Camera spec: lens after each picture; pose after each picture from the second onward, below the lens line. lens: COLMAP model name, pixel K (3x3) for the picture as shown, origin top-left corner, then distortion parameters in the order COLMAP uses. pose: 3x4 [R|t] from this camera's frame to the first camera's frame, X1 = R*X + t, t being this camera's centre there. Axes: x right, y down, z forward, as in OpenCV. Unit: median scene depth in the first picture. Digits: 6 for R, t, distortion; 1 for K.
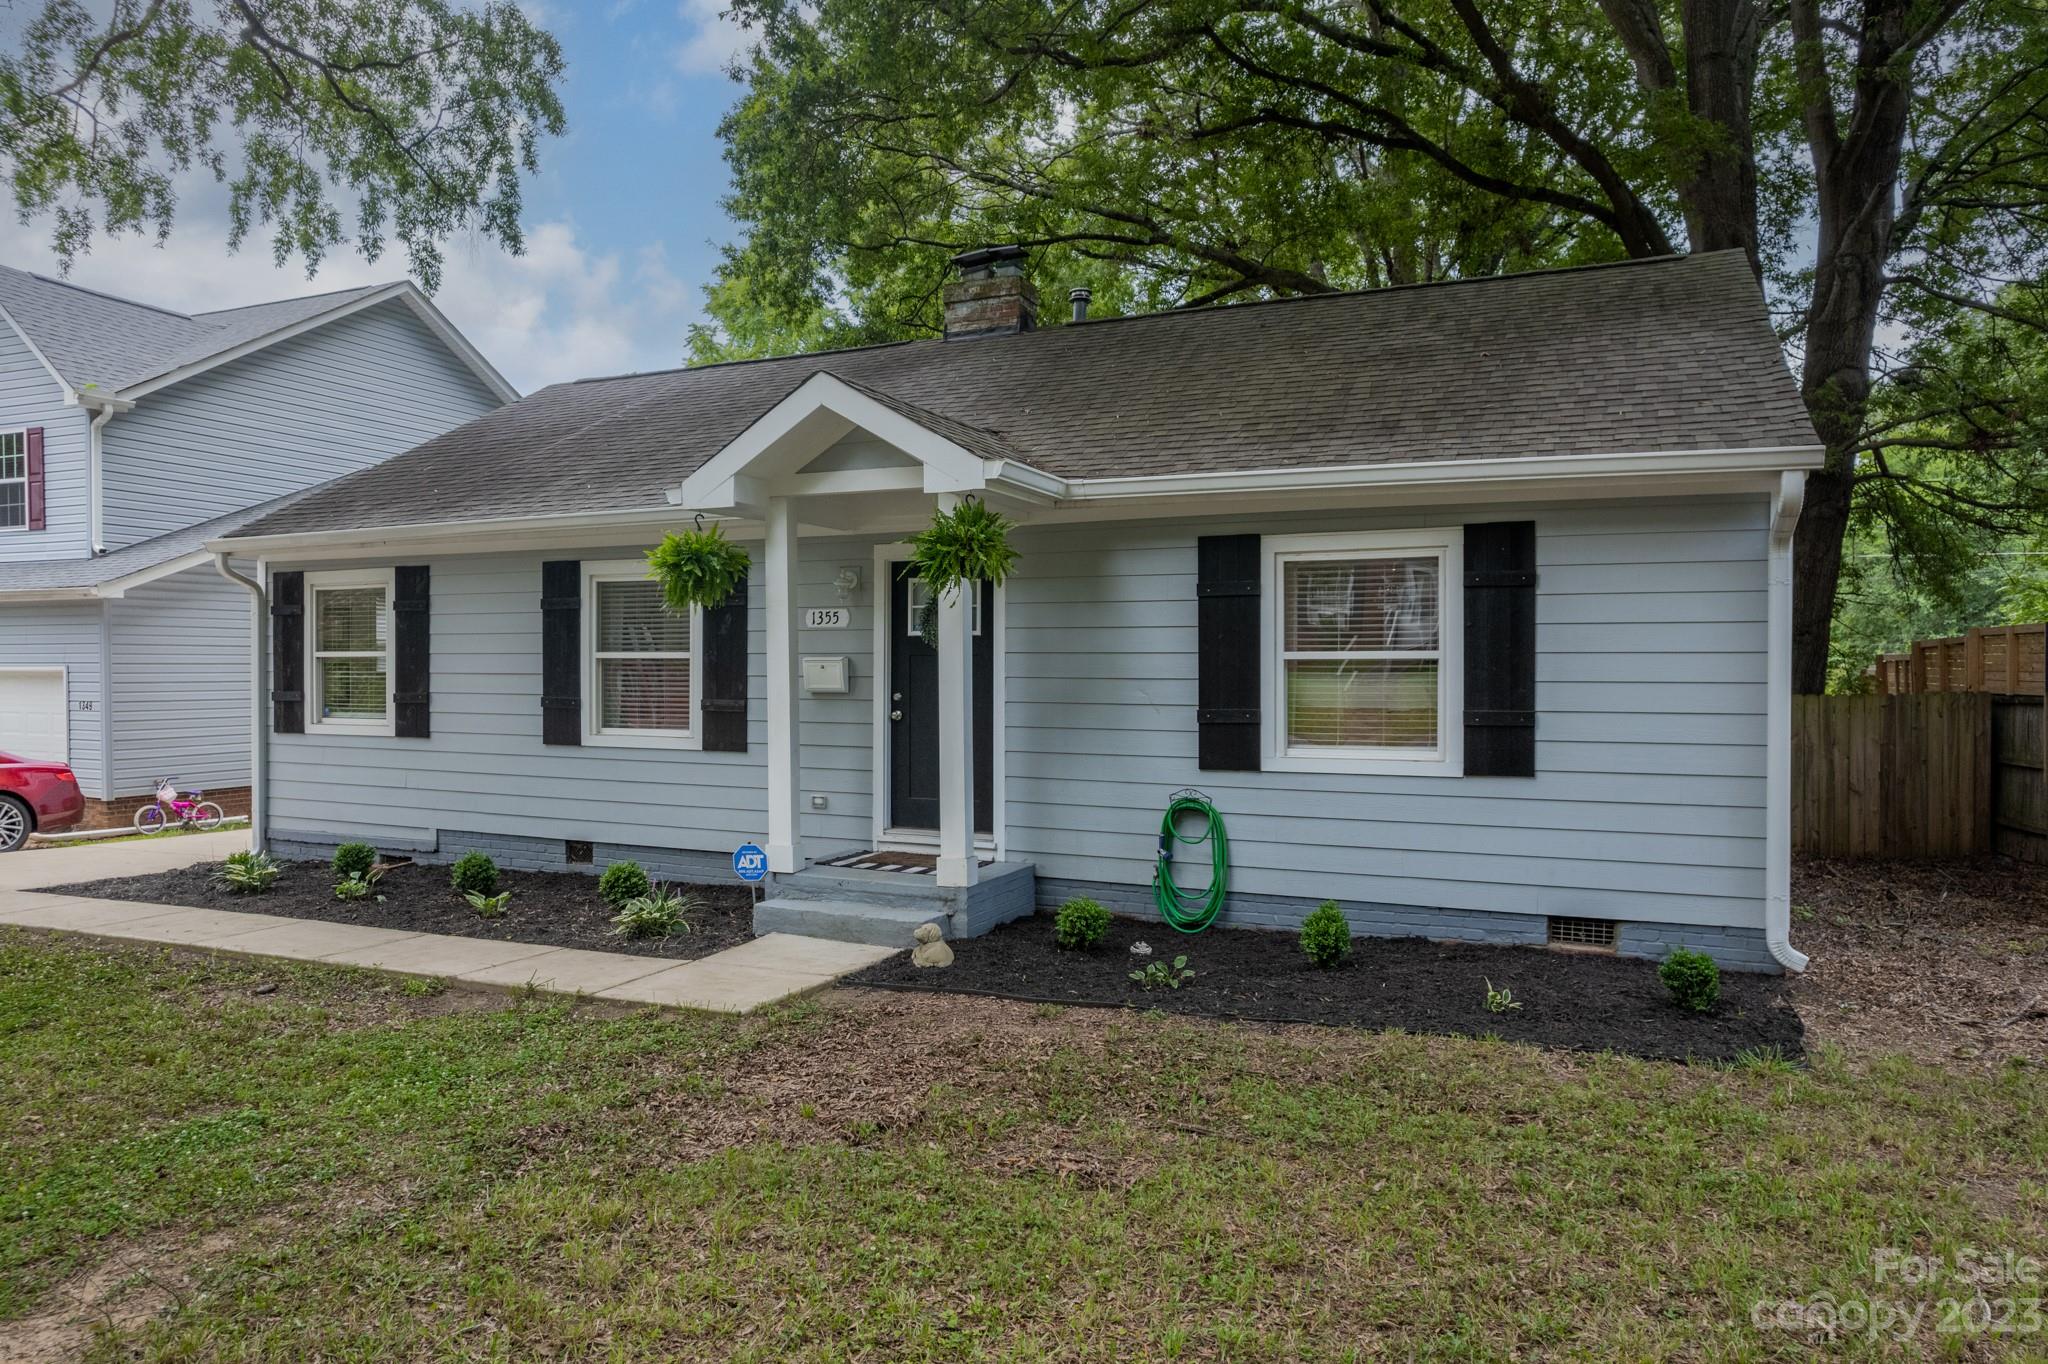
lens RADIAL K [[1287.8, 0, 1011.4], [0, 1287.8, 677.0], [0, 0, 1]] dist [-0.023357, 0.007264]
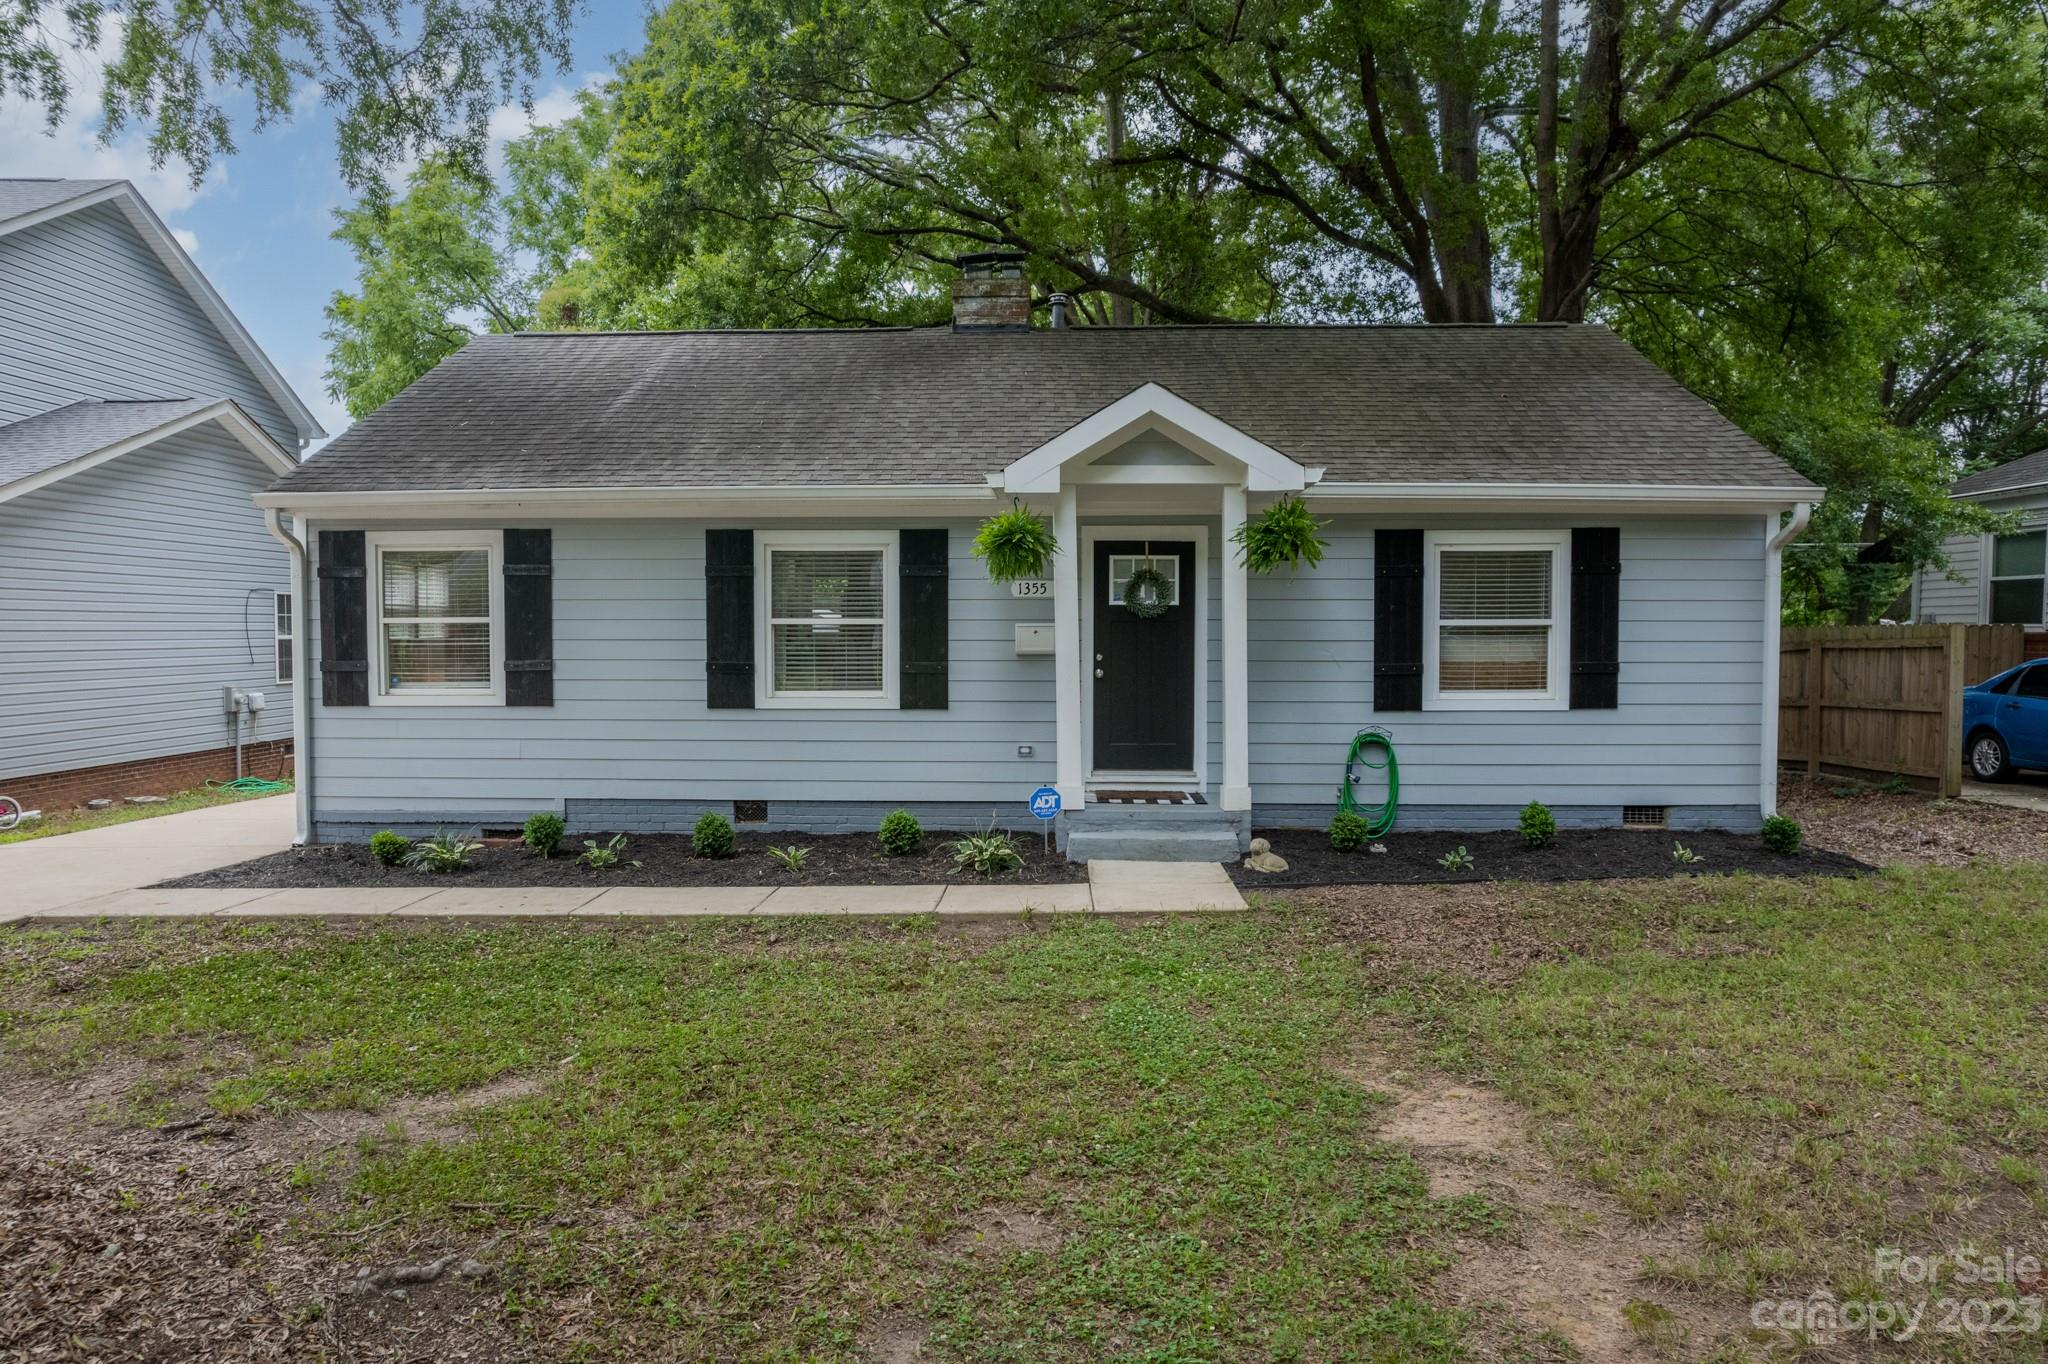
lens RADIAL K [[1287.8, 0, 1015.7], [0, 1287.8, 675.2], [0, 0, 1]] dist [-0.023357, 0.007264]
pose [[0.924062, -0.014980, 0.381948, -0.576548], [0.004873, 0.999612, 0.027415, -0.000935], [-0.382211, -0.023472, 0.923777, -0.042272]]
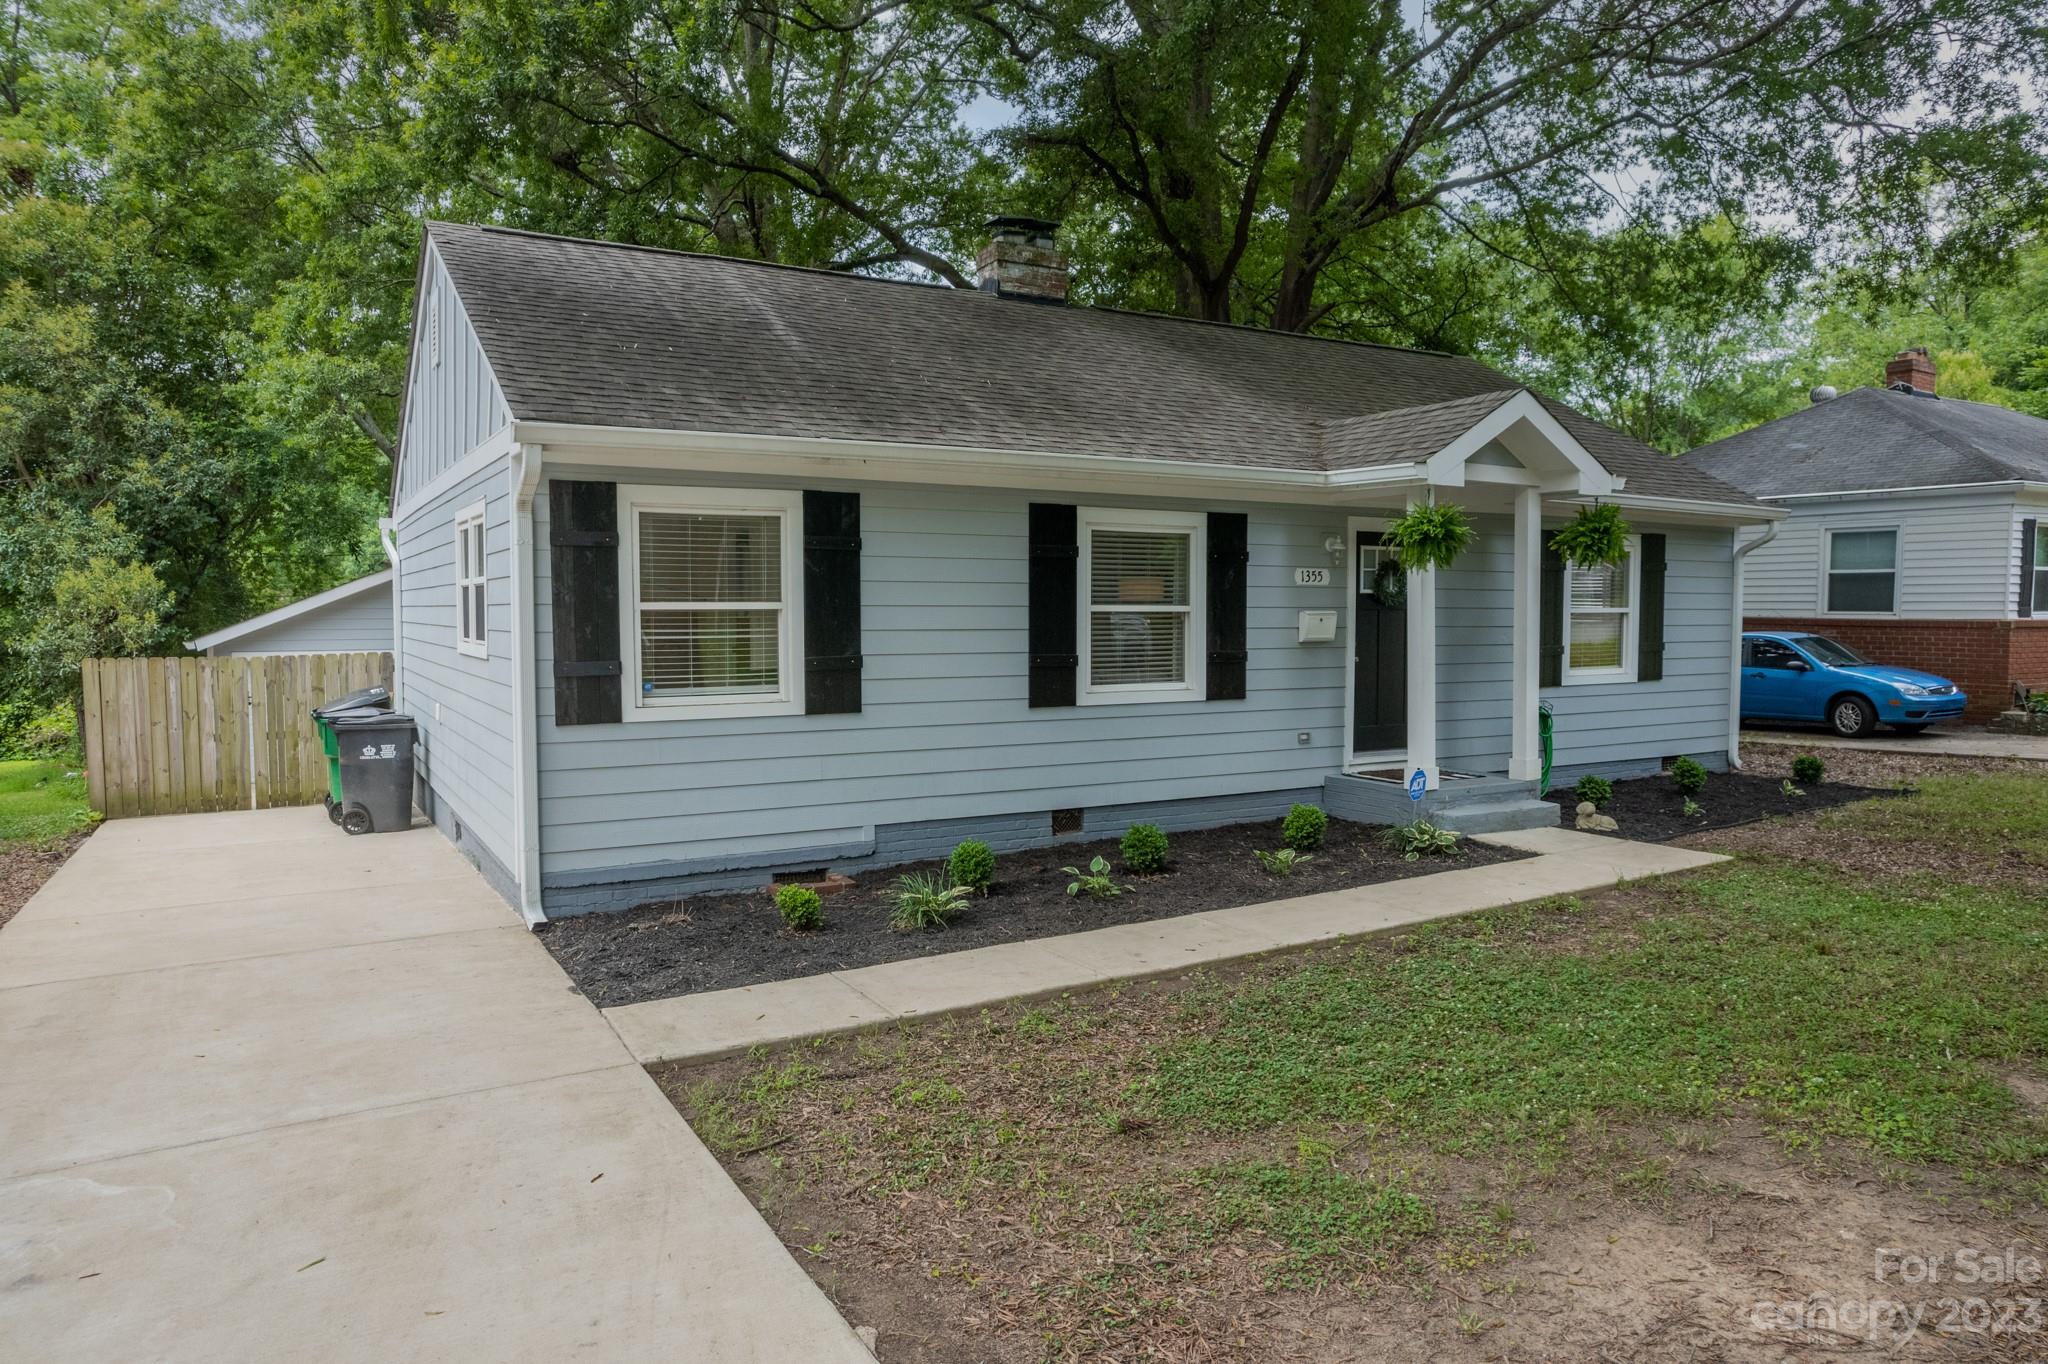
lens RADIAL K [[1287.8, 0, 1028.1], [0, 1287.8, 686.6], [0, 0, 1]] dist [-0.023357, 0.007264]
pose [[0.583749, -0.047090, 0.810568, -1.190555], [0.008887, 0.998627, 0.051615, -0.009460], [-0.811886, -0.022927, 0.583366, 0.521383]]
